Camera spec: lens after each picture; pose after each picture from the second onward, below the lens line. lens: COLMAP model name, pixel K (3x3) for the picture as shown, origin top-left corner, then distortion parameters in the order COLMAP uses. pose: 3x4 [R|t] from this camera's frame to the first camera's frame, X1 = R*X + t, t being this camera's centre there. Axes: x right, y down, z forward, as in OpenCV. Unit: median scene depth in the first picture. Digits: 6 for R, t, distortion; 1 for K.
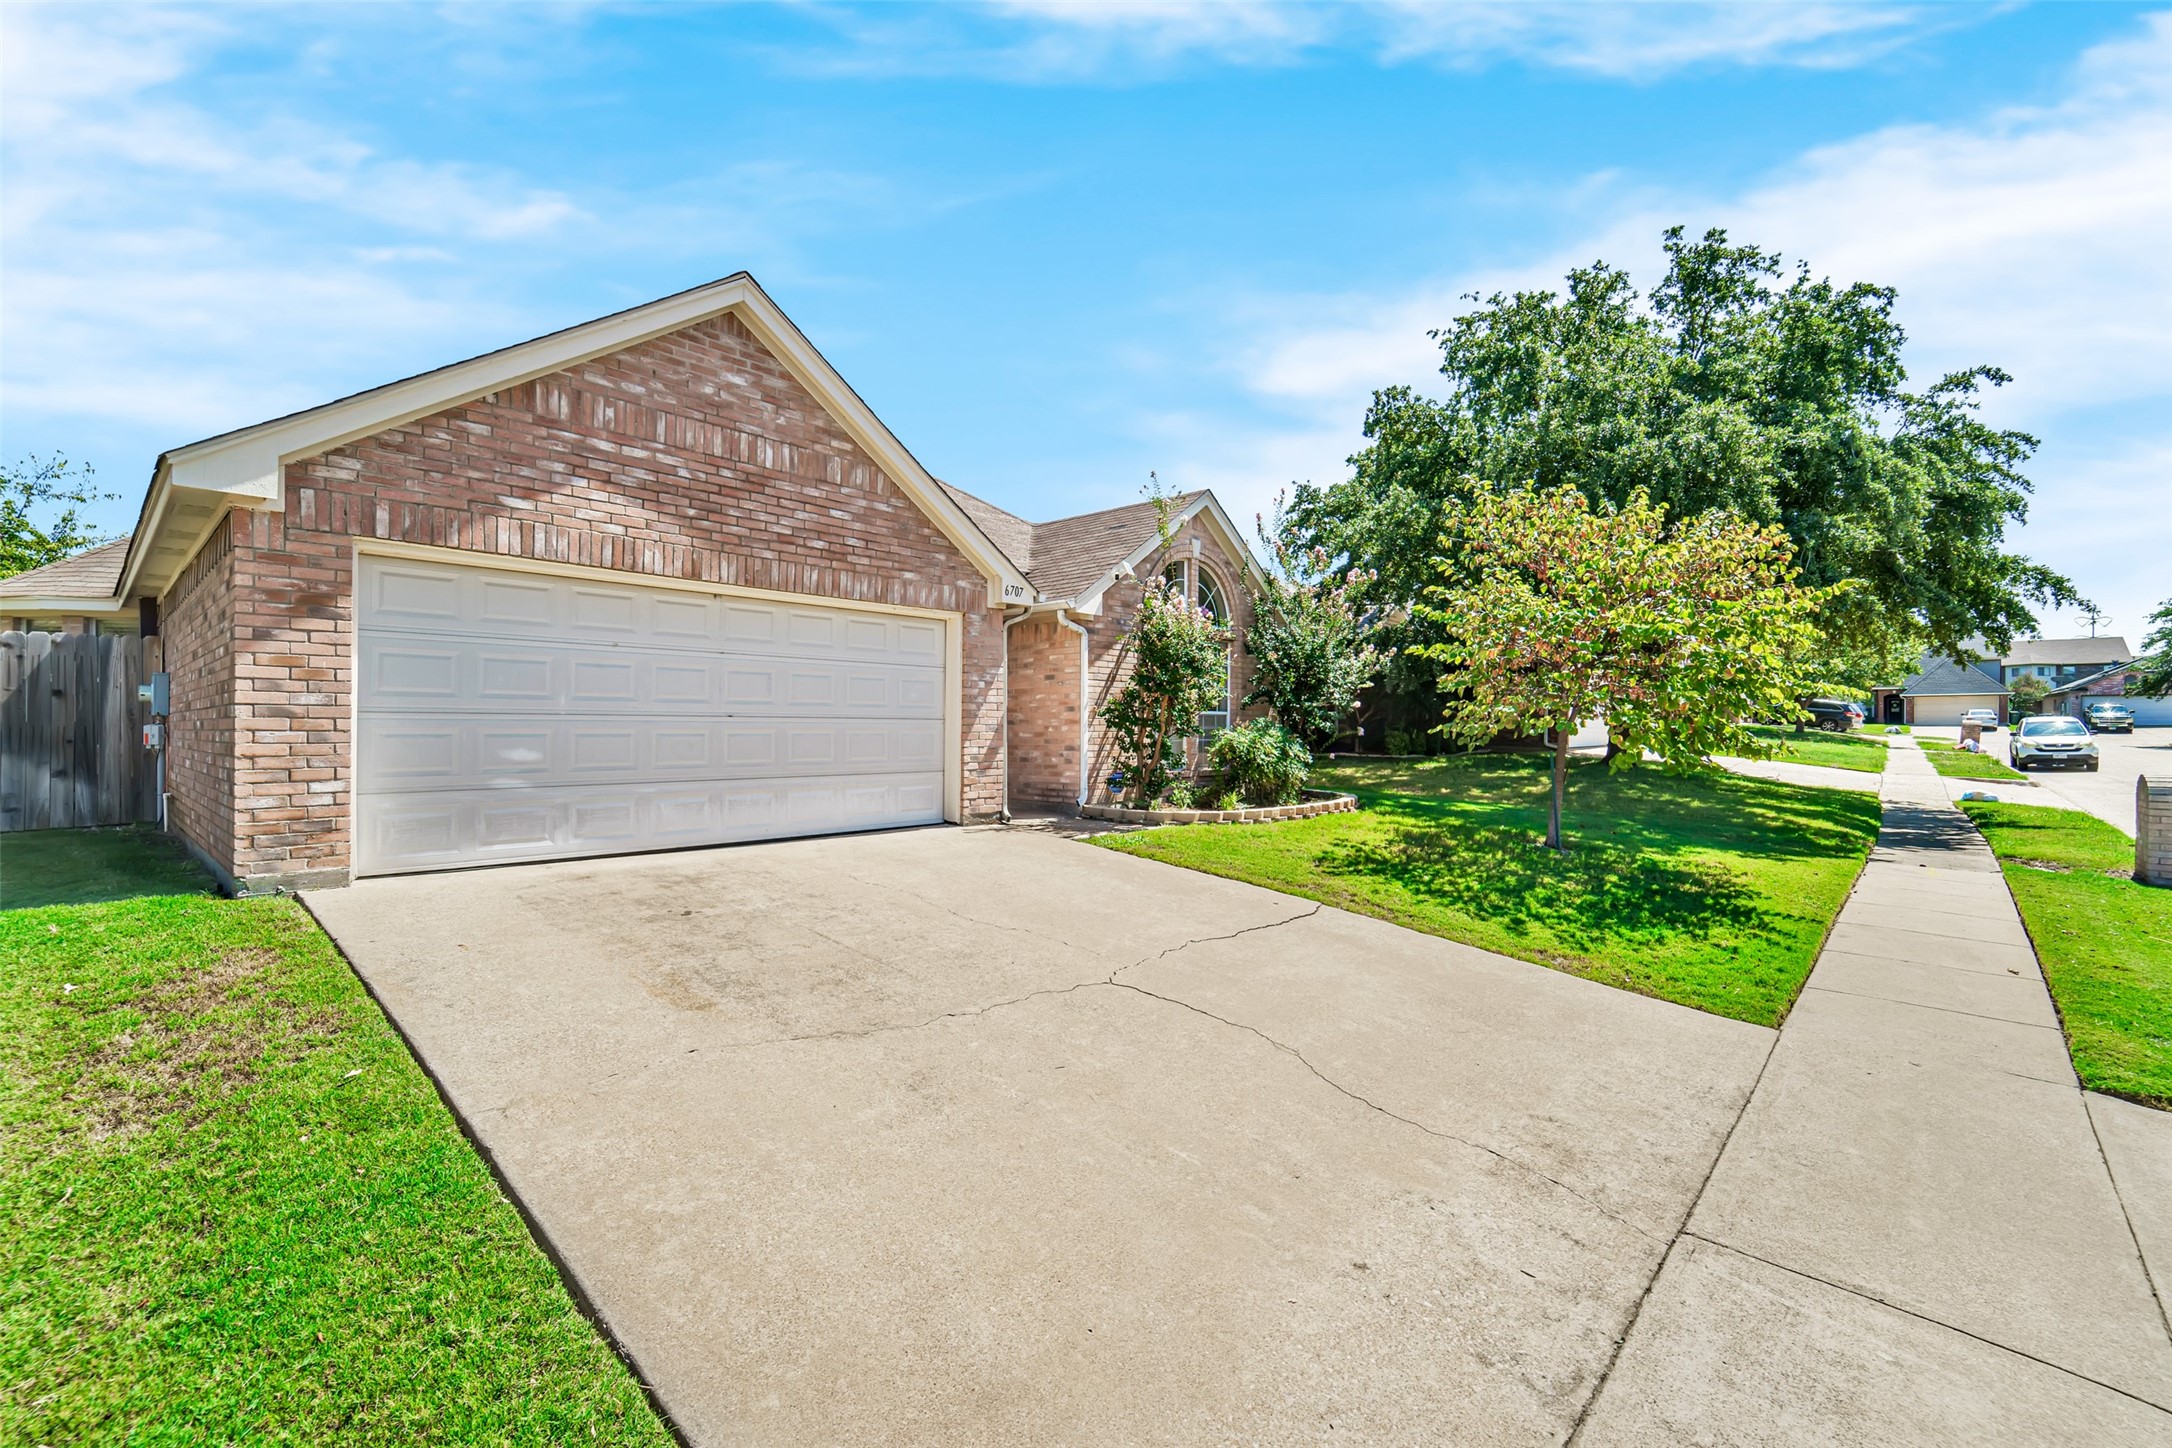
lens RADIAL K [[912.6, 0, 1086.0], [0, 912.6, 724.0], [0, 0, 1]] dist [-0.025639, -0.000218]
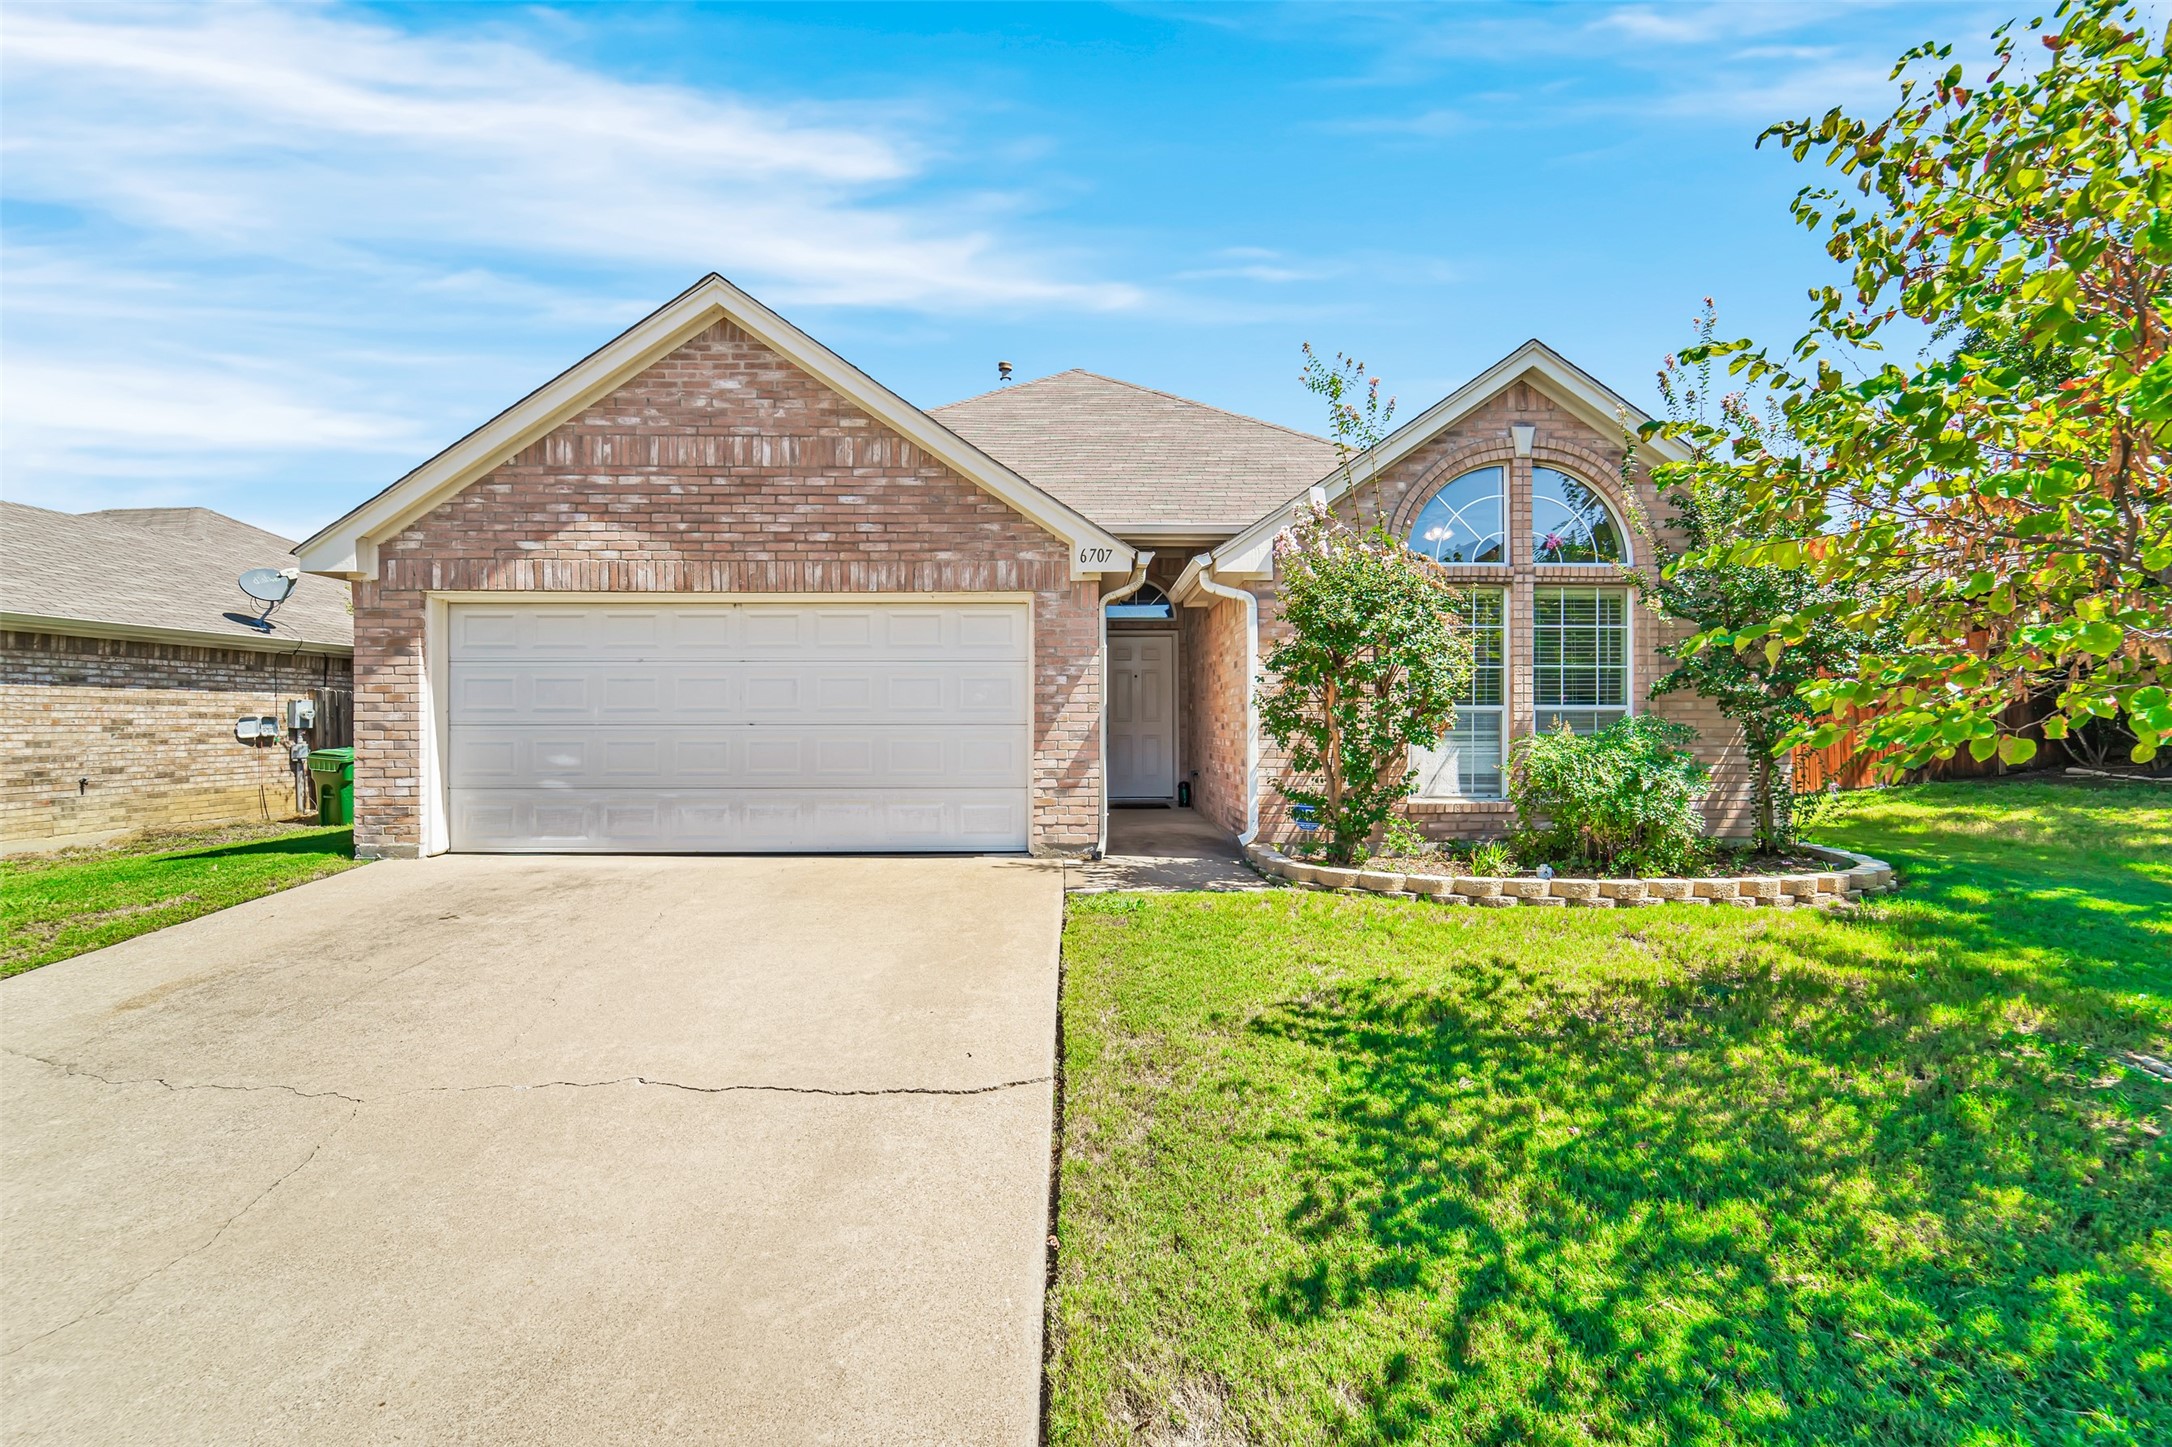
lens RADIAL K [[912.6, 0, 1086.0], [0, 912.6, 723.5], [0, 0, 1]] dist [-0.025639, -0.000218]
pose [[0.686658, -0.006318, -0.726953, 0.607366], [0.007215, 0.999972, -0.001876, -0.005416], [0.726945, -0.003957, 0.686684, 0.611524]]
